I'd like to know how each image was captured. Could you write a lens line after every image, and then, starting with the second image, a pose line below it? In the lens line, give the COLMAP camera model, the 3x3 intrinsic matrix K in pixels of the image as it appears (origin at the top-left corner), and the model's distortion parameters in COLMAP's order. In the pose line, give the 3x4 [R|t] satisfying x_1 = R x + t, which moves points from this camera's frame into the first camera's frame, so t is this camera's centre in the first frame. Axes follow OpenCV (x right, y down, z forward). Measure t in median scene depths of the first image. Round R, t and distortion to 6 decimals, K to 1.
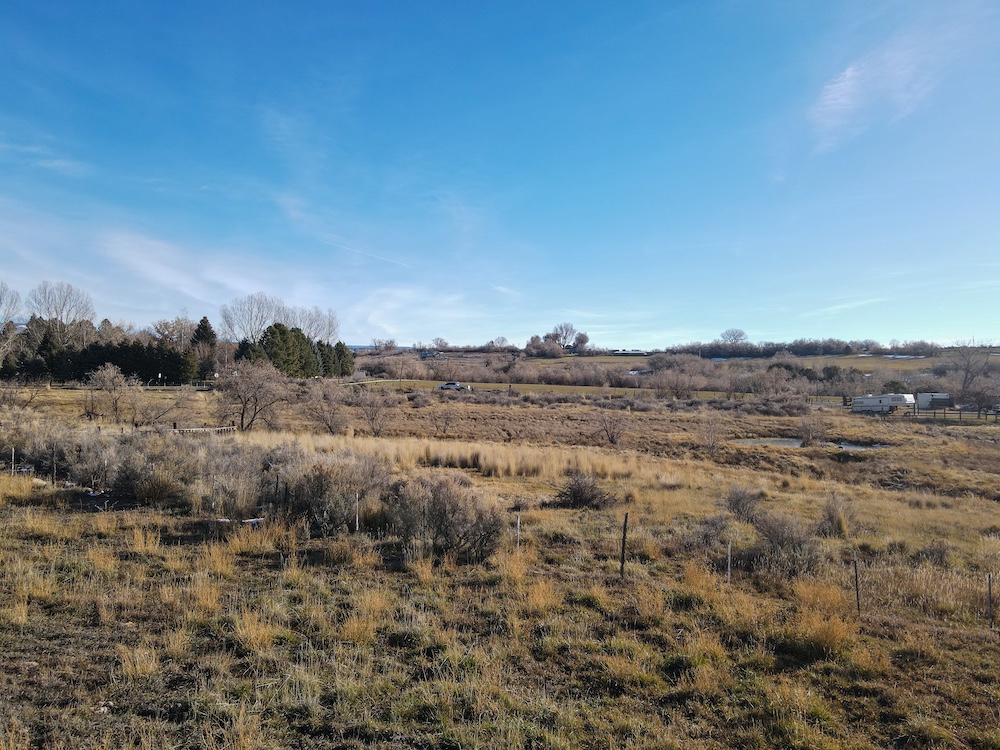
lens RADIAL K [[747.9, 0, 493.5], [0, 747.9, 368.1], [0, 0, 1]] dist [-0.003003, 0.028181]
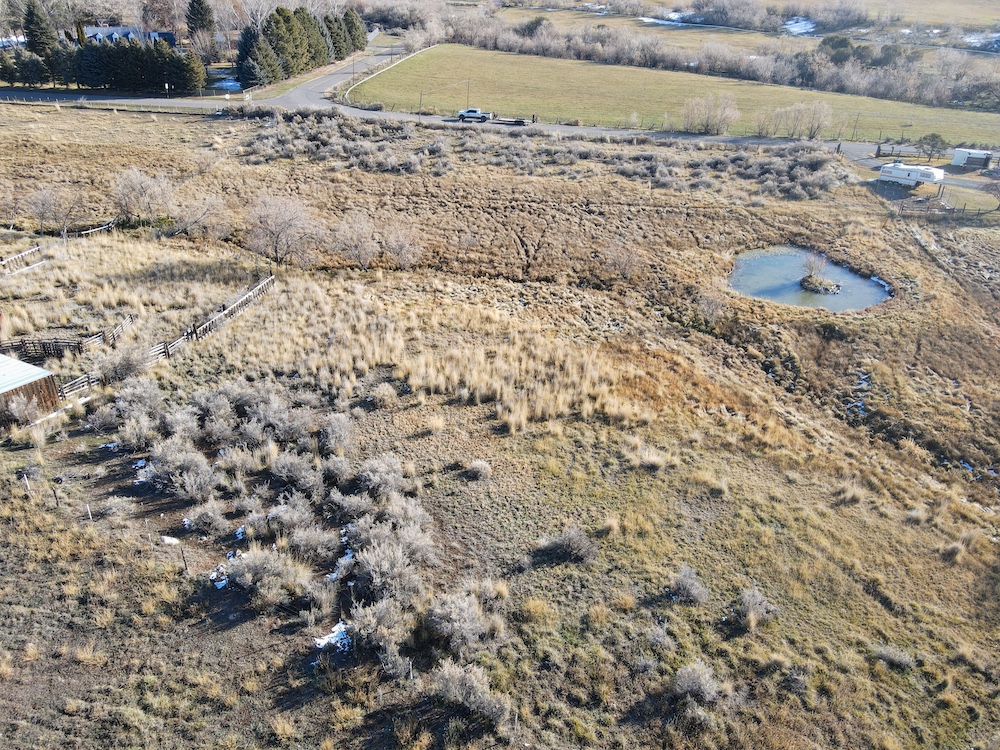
lens RADIAL K [[747.9, 0, 493.5], [0, 747.9, 368.1], [0, 0, 1]] dist [-0.003003, 0.028181]
pose [[0.999346, 0.031312, -0.018108, -0.000429], [-0.018204, 0.867985, 0.496256, -0.071243], [0.031256, -0.495602, 0.867987, 0.001563]]
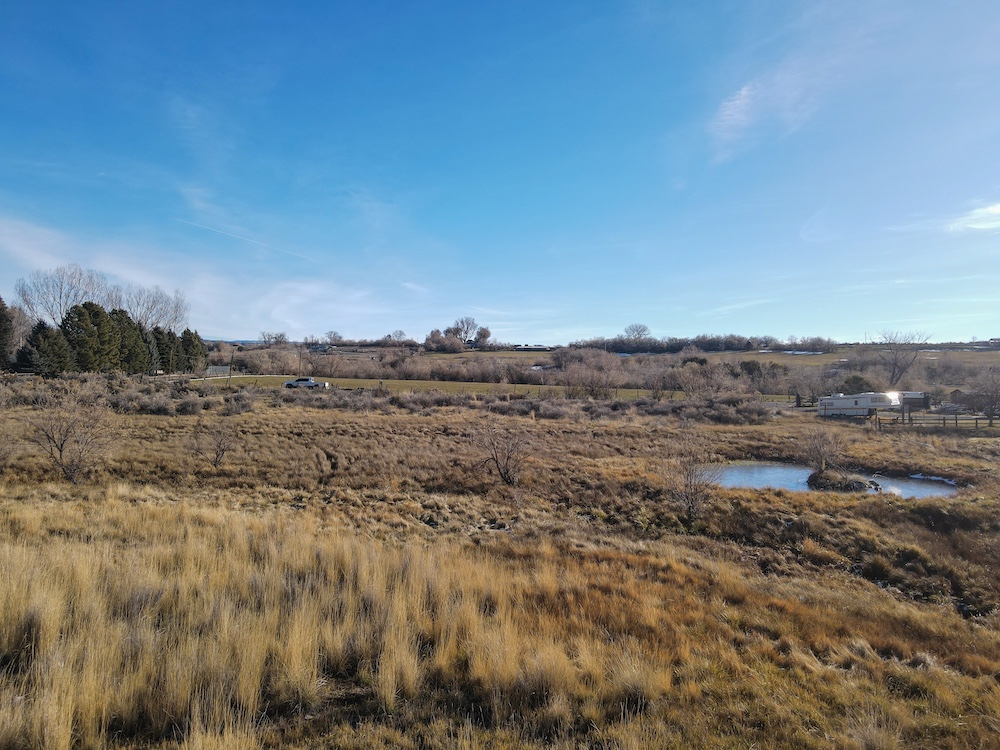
lens RADIAL K [[728.5, 0, 491.2], [0, 728.5, 379.5], [0, 0, 1]] dist [-0.001501, 0.000914]
pose [[0.992266, -0.000097, 0.124132, 0.017779], [-0.002423, 0.999794, 0.020153, 0.002205], [-0.124108, -0.020298, 0.992061, 0.102058]]
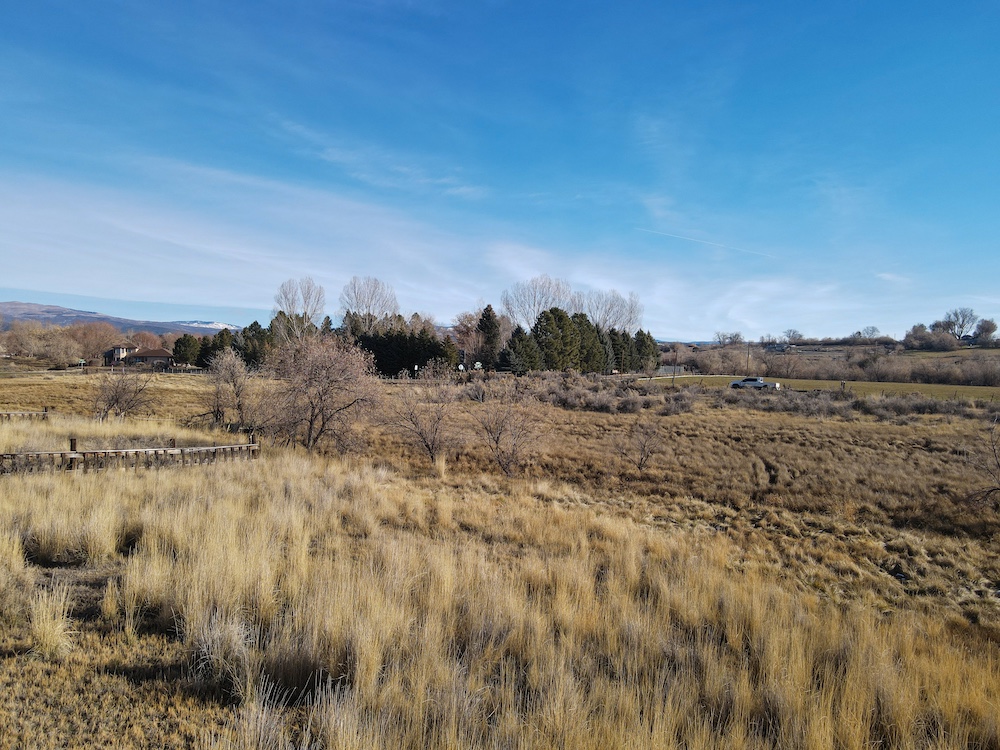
lens RADIAL K [[728.5, 0, 491.2], [0, 728.5, 379.5], [0, 0, 1]] dist [-0.001501, 0.000914]
pose [[0.885623, 0.009994, -0.464297, 0.019451], [-0.000896, 0.999803, 0.019812, 0.003054], [0.464404, -0.017130, 0.885458, 0.117652]]
